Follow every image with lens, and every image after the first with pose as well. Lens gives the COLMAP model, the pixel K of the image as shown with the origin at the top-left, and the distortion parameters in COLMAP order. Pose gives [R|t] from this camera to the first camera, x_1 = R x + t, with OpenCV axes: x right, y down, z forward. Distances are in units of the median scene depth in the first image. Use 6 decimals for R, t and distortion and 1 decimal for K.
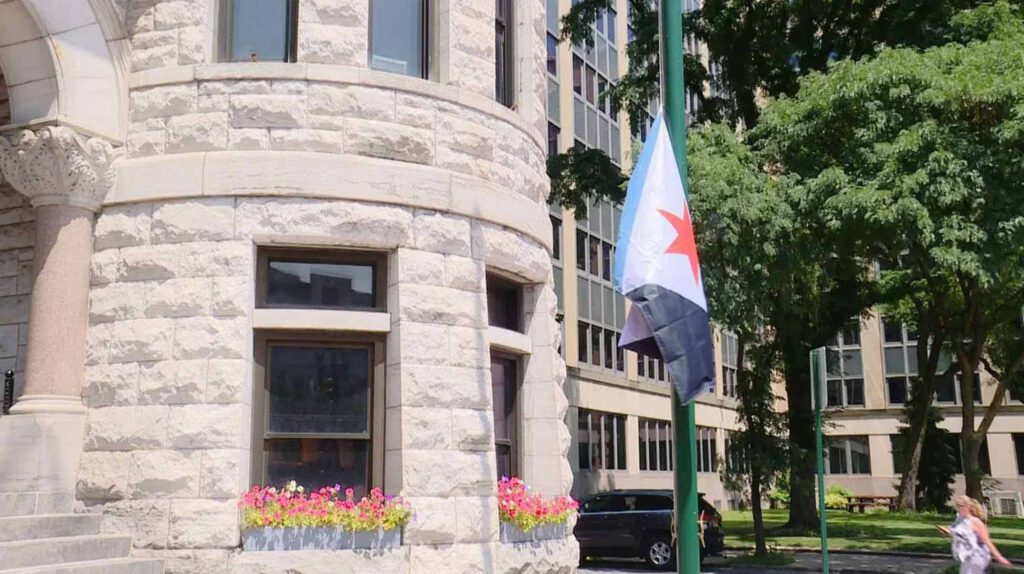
lens RADIAL K [[1063.3, 0, 494.3], [0, 1063.3, 290.7], [0, 0, 1]] dist [0.039946, 0.000000]
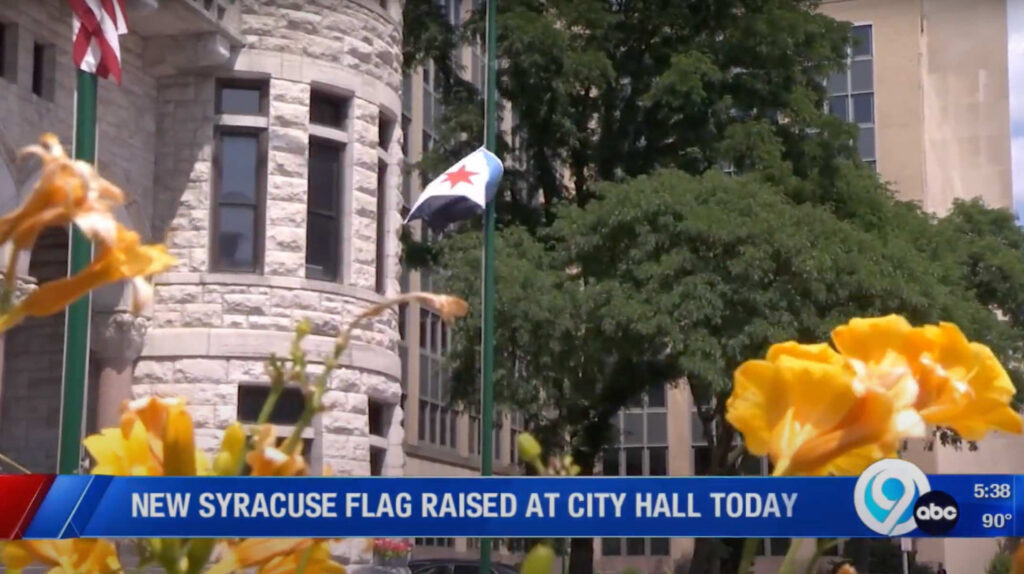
lens RADIAL K [[1578.8, 0, 525.0], [0, 1578.8, 323.2], [0, 0, 1]] dist [0.126552, 0.000000]
pose [[0.976292, 0.044512, 0.211831, -0.310002], [-0.048644, 0.998713, 0.014332, -0.195418], [-0.210920, -0.024296, 0.977201, -1.508760]]
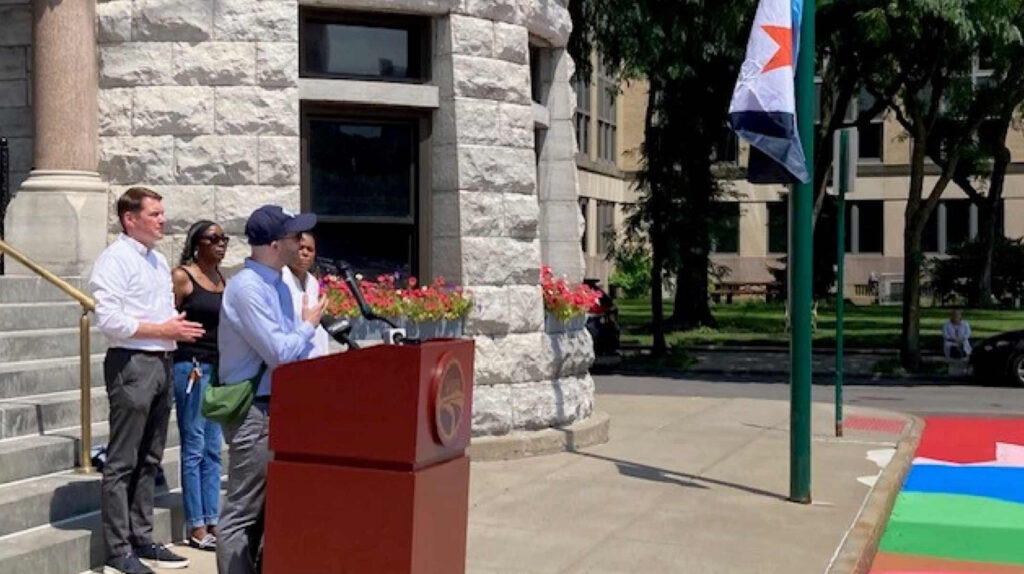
lens RADIAL K [[1578.8, 0, 509.5], [0, 1578.8, 280.0], [0, 0, 1]] dist [0.126552, 0.000000]
pose [[0.977108, 0.004218, 0.212701, -0.324655], [-0.044332, 0.981892, 0.184180, -0.067971], [-0.208073, -0.189393, 0.959602, -0.335989]]
